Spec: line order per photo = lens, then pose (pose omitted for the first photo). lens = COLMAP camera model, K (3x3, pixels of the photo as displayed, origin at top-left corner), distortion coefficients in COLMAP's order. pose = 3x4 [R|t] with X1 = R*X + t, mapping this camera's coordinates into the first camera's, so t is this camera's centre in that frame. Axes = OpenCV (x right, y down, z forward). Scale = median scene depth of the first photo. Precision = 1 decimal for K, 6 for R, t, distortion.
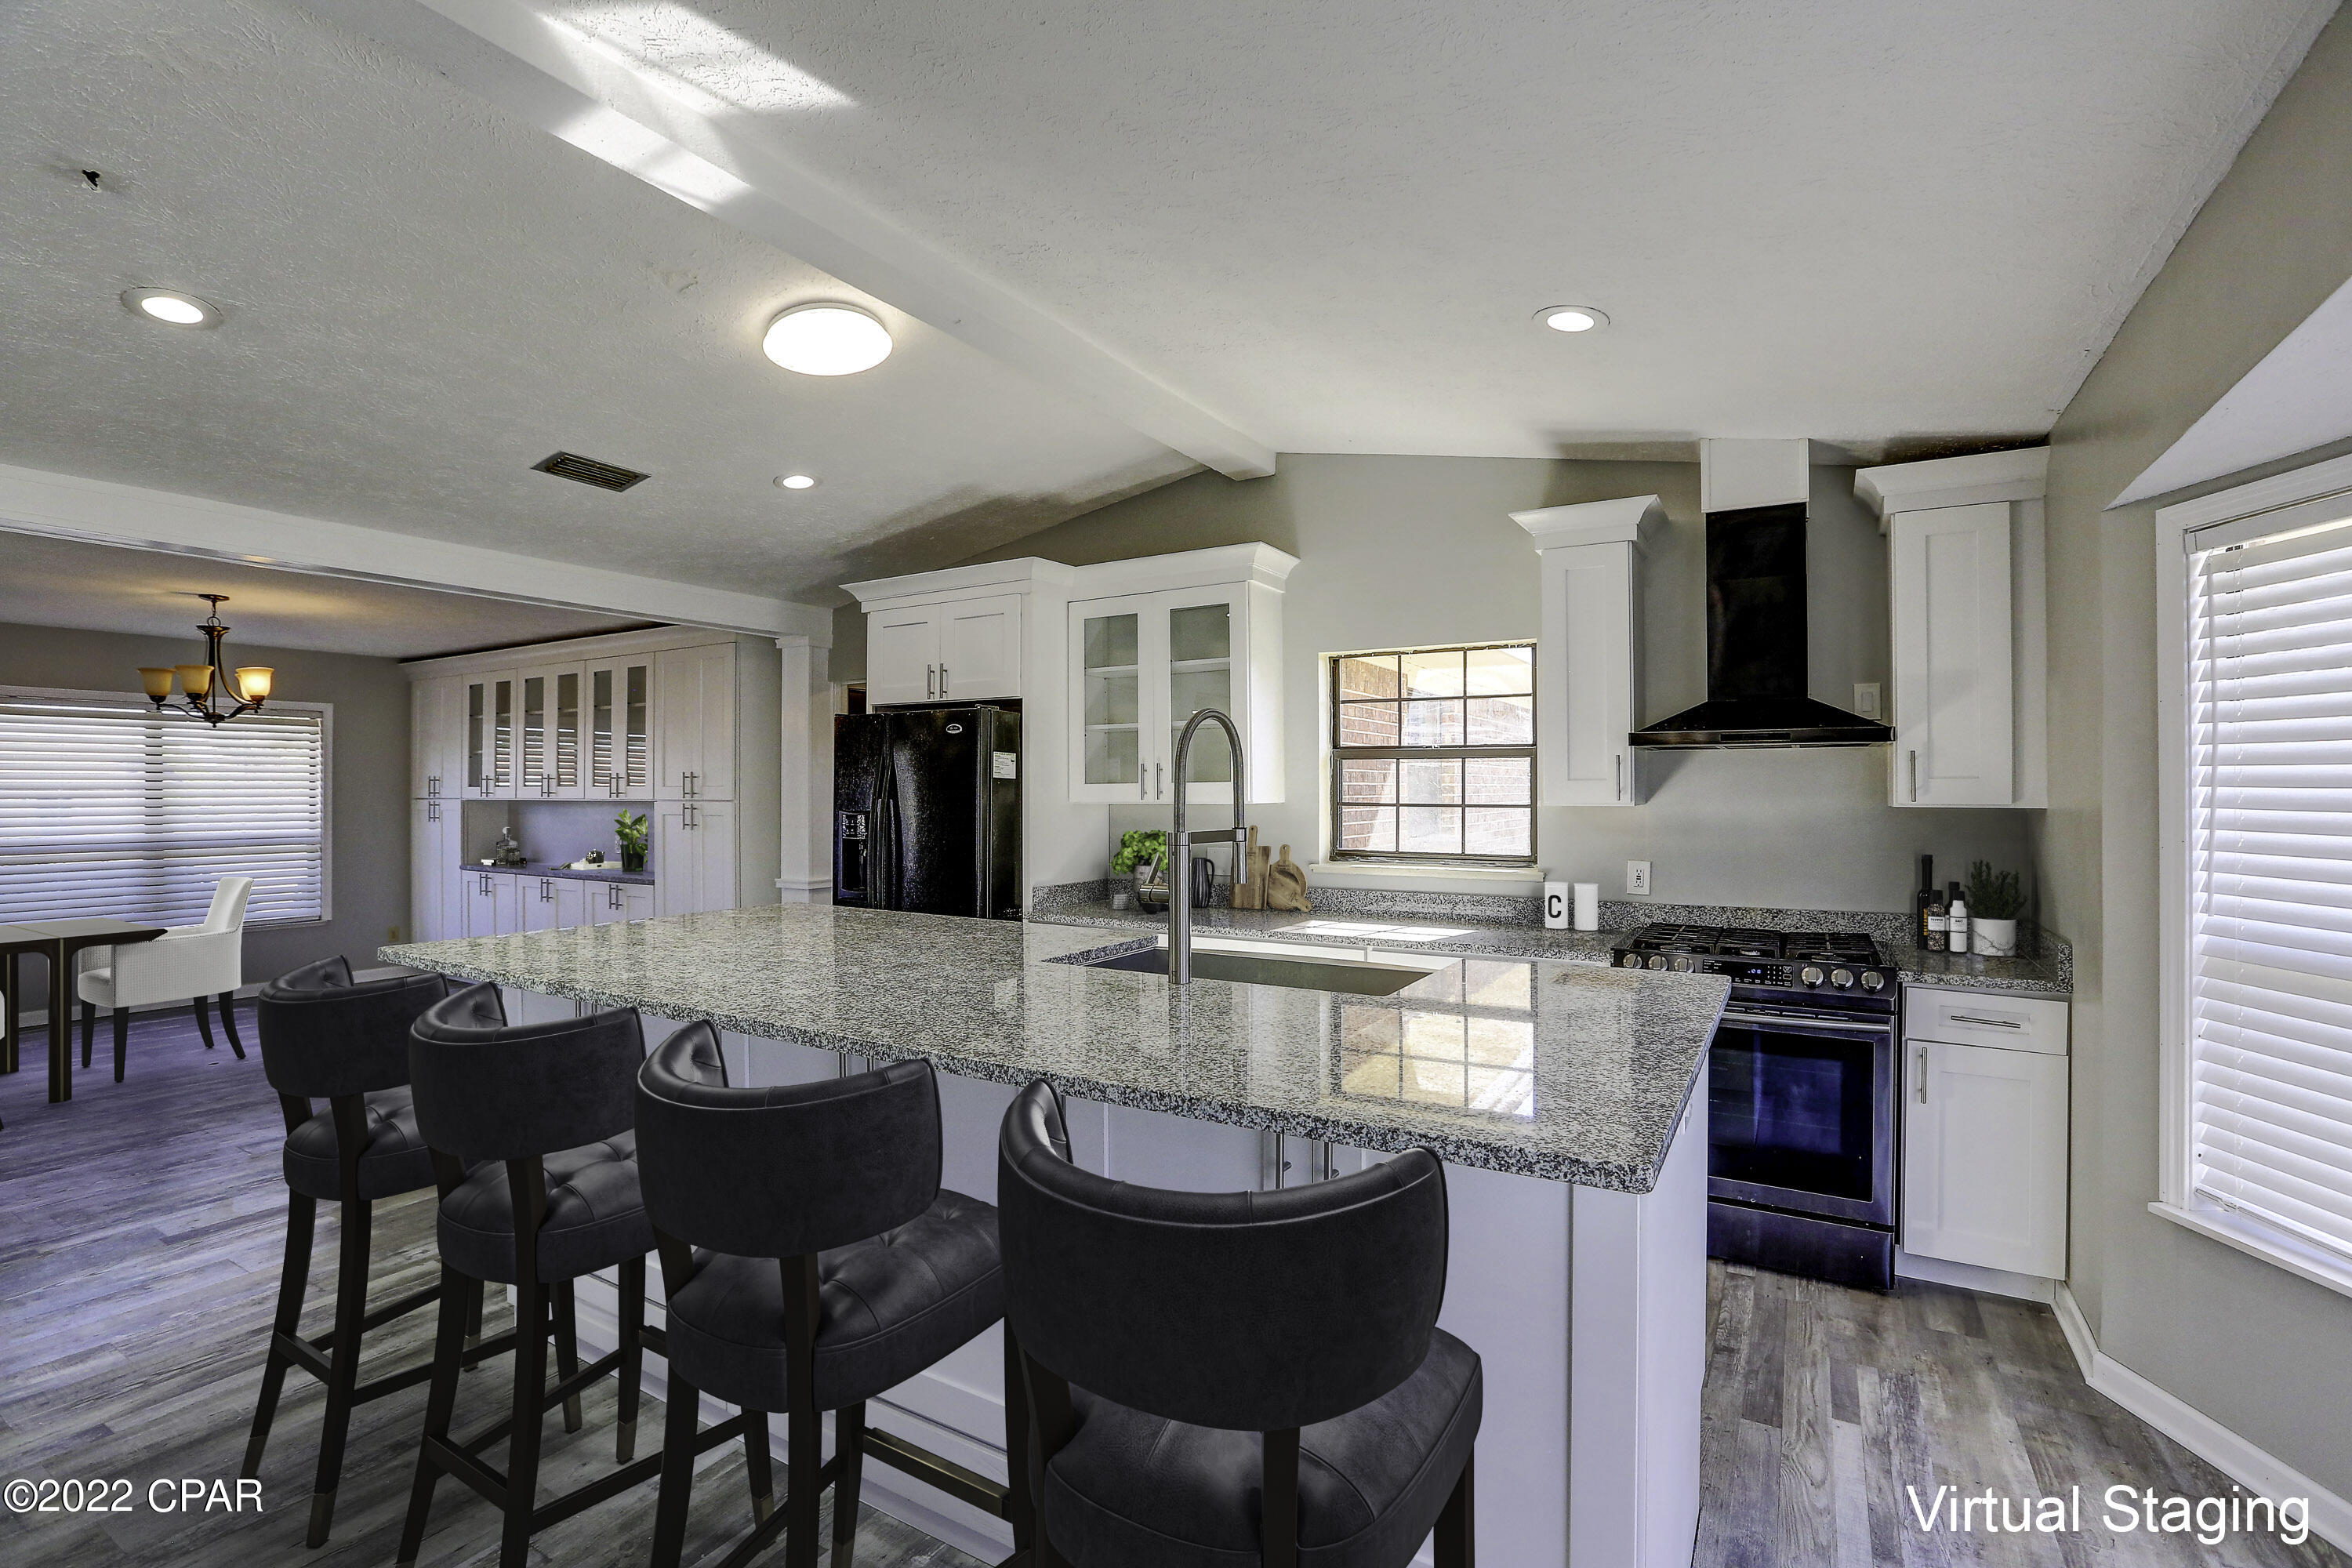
lens RADIAL K [[1119.2, 0, 1193.9], [0, 1119.2, 794.5], [0, 0, 1]] dist [-0.019820, 0.008923]
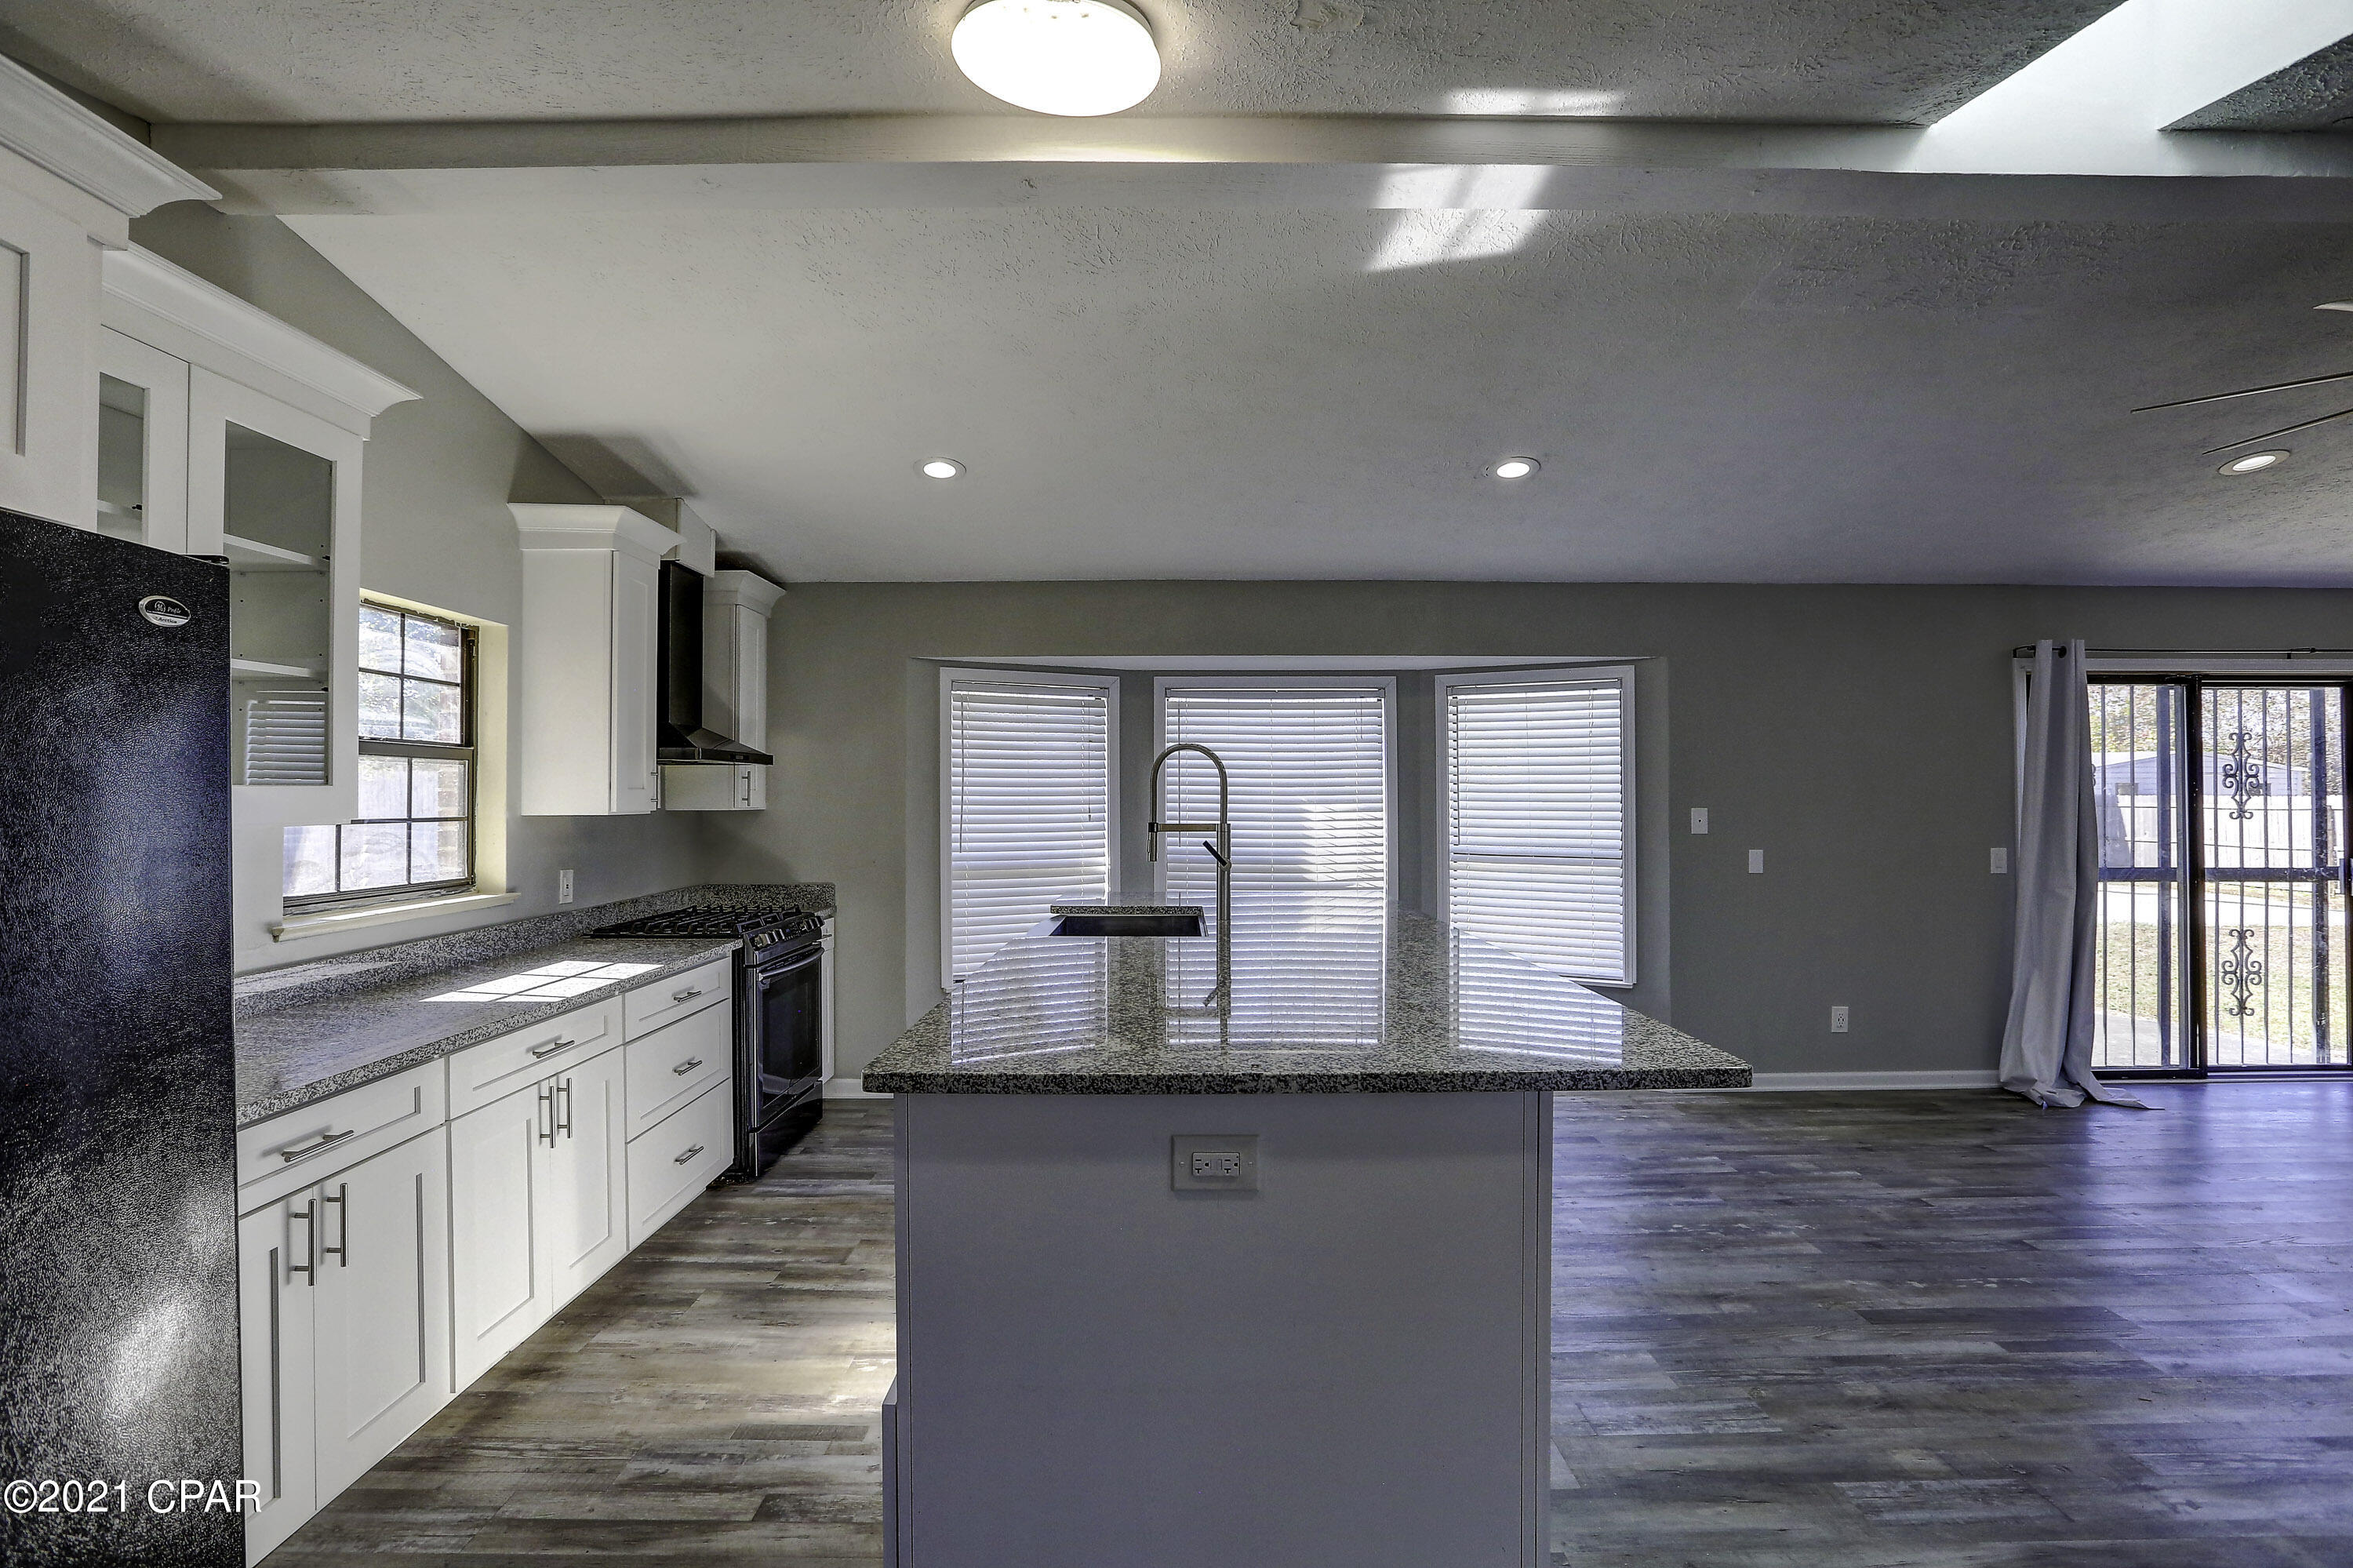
lens RADIAL K [[1119.7, 0, 1174.1], [0, 1119.7, 777.2], [0, 0, 1]] dist [-0.019820, 0.008923]
pose [[-0.518932, 0.006780, 0.854788, -0.654875], [-0.003231, 0.999946, -0.009892, -0.013171], [-0.854809, -0.007895, -0.518882, 0.932630]]
